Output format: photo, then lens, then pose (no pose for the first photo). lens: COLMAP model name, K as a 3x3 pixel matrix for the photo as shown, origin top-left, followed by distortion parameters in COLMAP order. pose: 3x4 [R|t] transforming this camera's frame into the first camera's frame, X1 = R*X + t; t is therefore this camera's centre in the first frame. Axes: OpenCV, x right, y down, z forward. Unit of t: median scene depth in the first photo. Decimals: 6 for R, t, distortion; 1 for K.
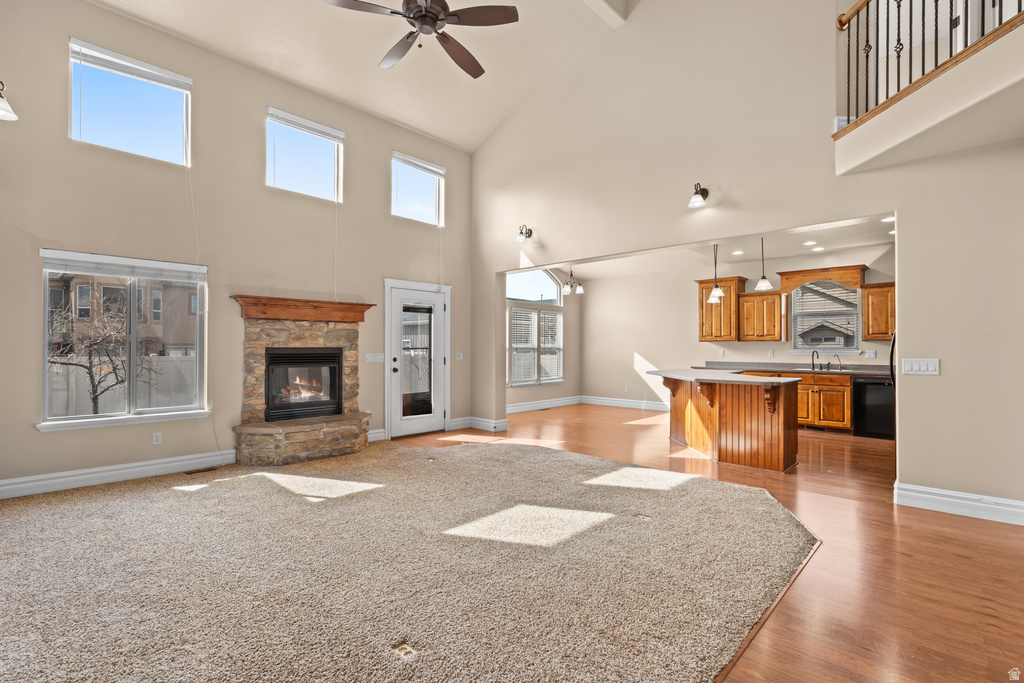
lens RADIAL K [[472.9, 0, 509.3], [0, 472.9, 344.4], [0, 0, 1]] dist [-0.005087, 0.003490]
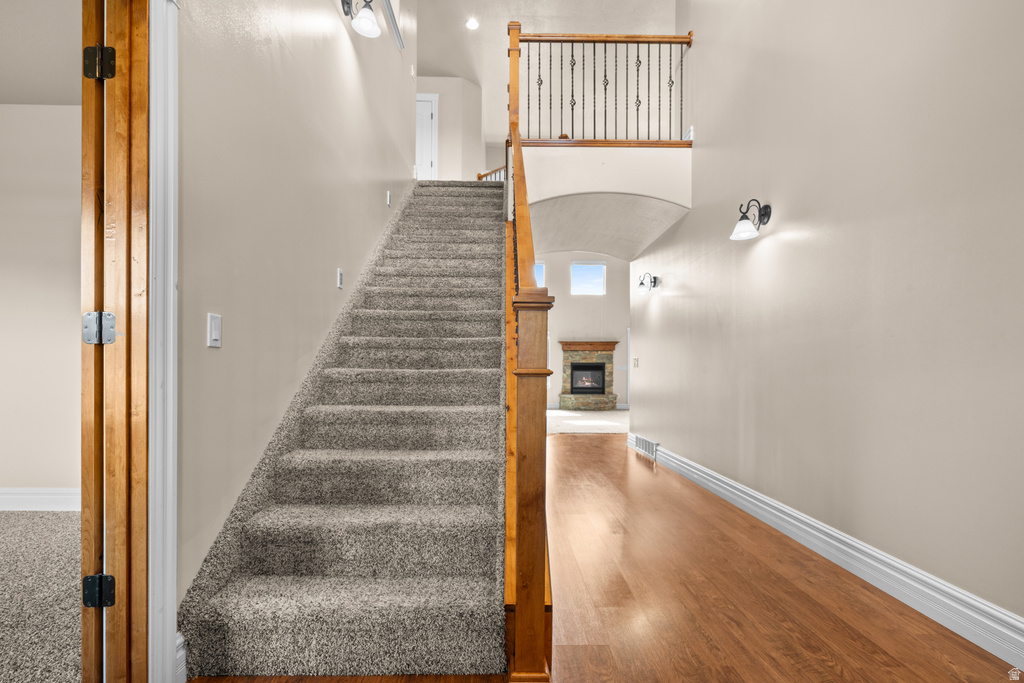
lens RADIAL K [[472.9, 0, 507.4], [0, 472.9, 368.1], [0, 0, 1]] dist [-0.005087, 0.003490]
pose [[0.701062, 0.001428, -0.713099, 0.834370], [0.001792, 0.999991, 0.003764, 0.021459], [0.713099, -0.003916, 0.701053, -0.782269]]
